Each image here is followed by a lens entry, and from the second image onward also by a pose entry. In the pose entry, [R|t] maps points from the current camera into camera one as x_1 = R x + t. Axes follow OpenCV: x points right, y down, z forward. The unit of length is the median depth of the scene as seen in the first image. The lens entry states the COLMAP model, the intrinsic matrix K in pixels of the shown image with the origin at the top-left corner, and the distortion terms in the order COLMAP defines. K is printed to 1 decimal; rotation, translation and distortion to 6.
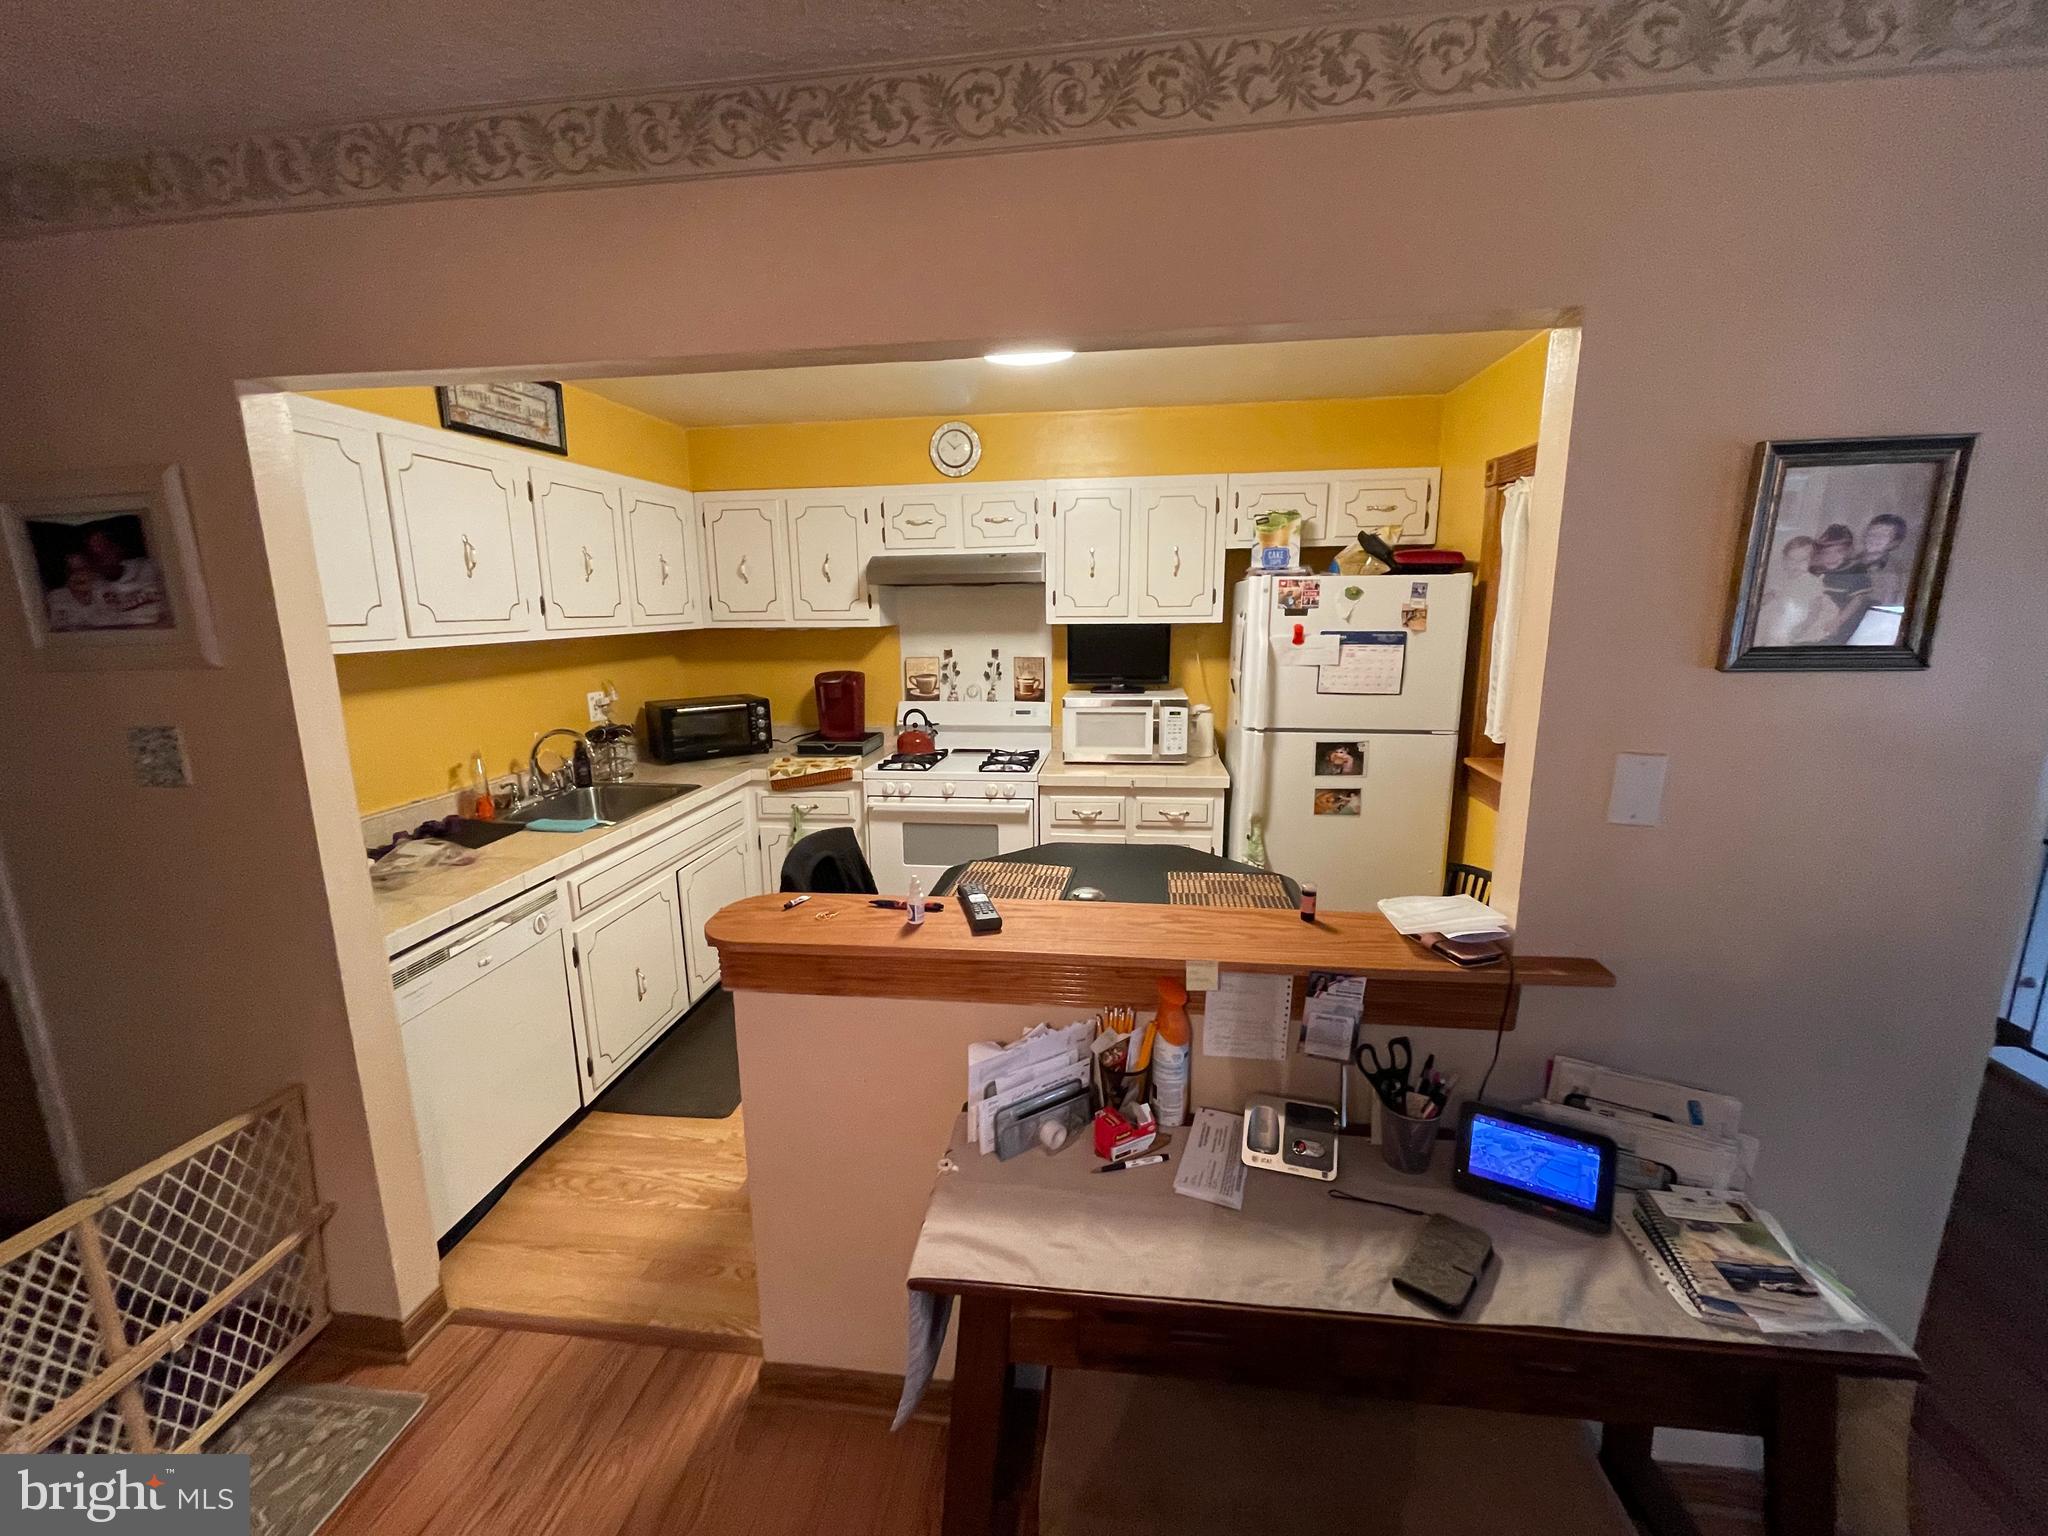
lens RADIAL K [[814.5, 0, 1020.3], [0, 814.5, 758.4], [0, 0, 1]] dist [-0.004133, -0.000172]
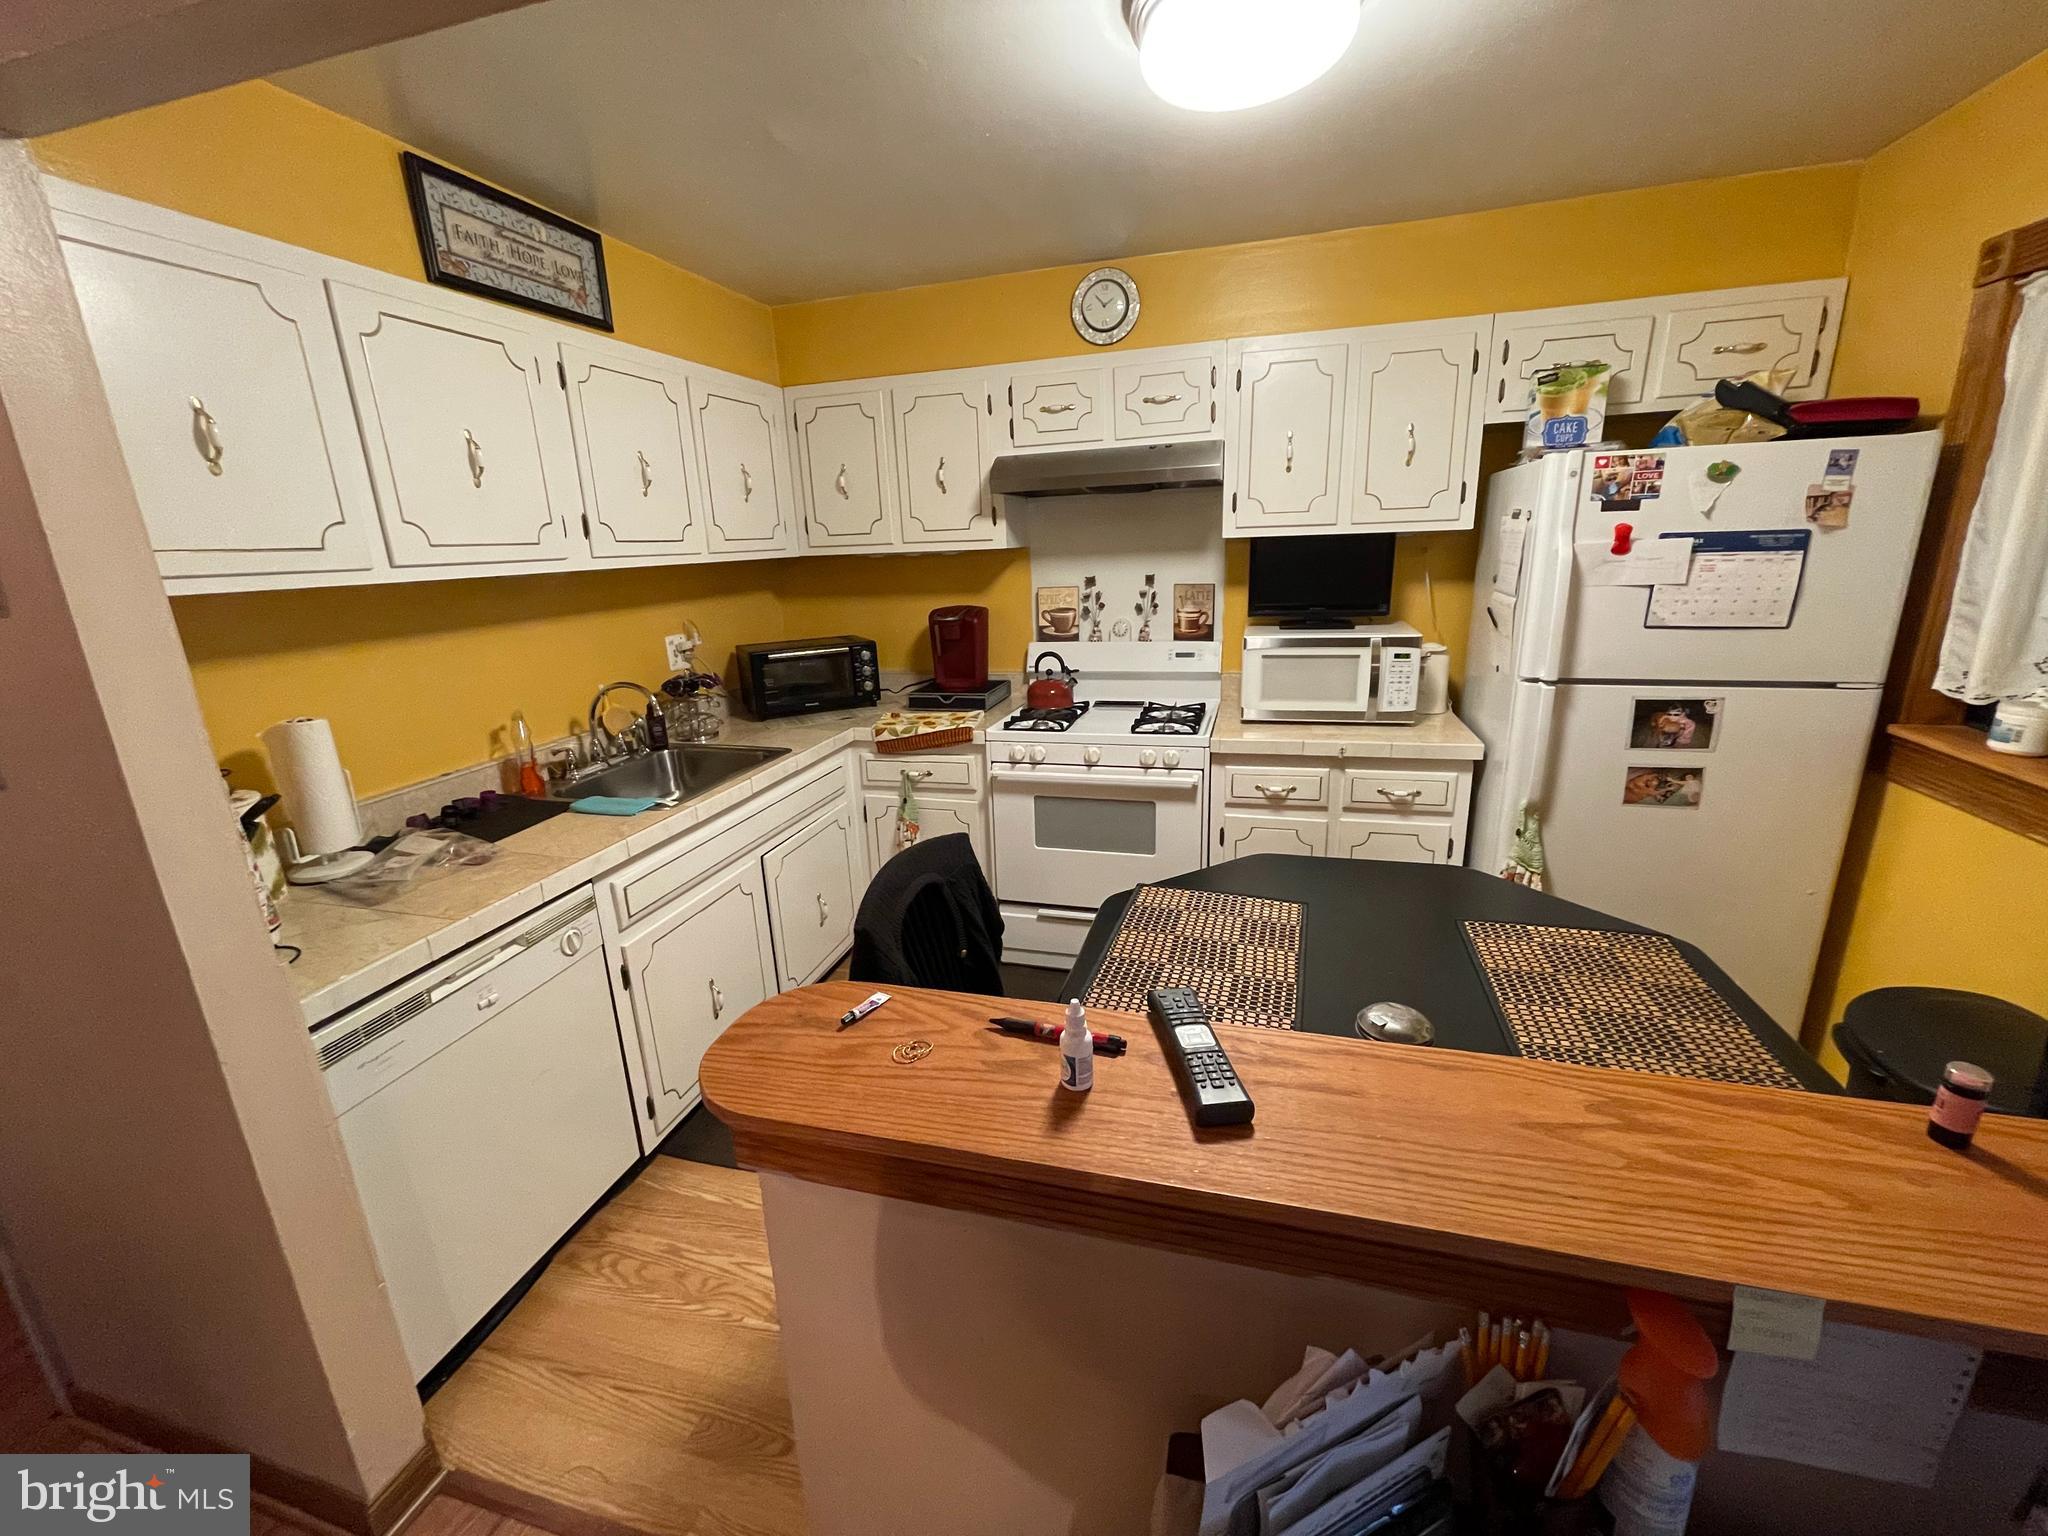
lens RADIAL K [[814.5, 0, 1013.4], [0, 814.5, 761.9], [0, 0, 1]] dist [-0.004133, -0.000172]
pose [[0.986997, 0.015065, -0.160031, -0.051833], [-0.001916, 0.996630, 0.082004, -0.027451], [0.160727, -0.080631, 0.983700, 0.293538]]
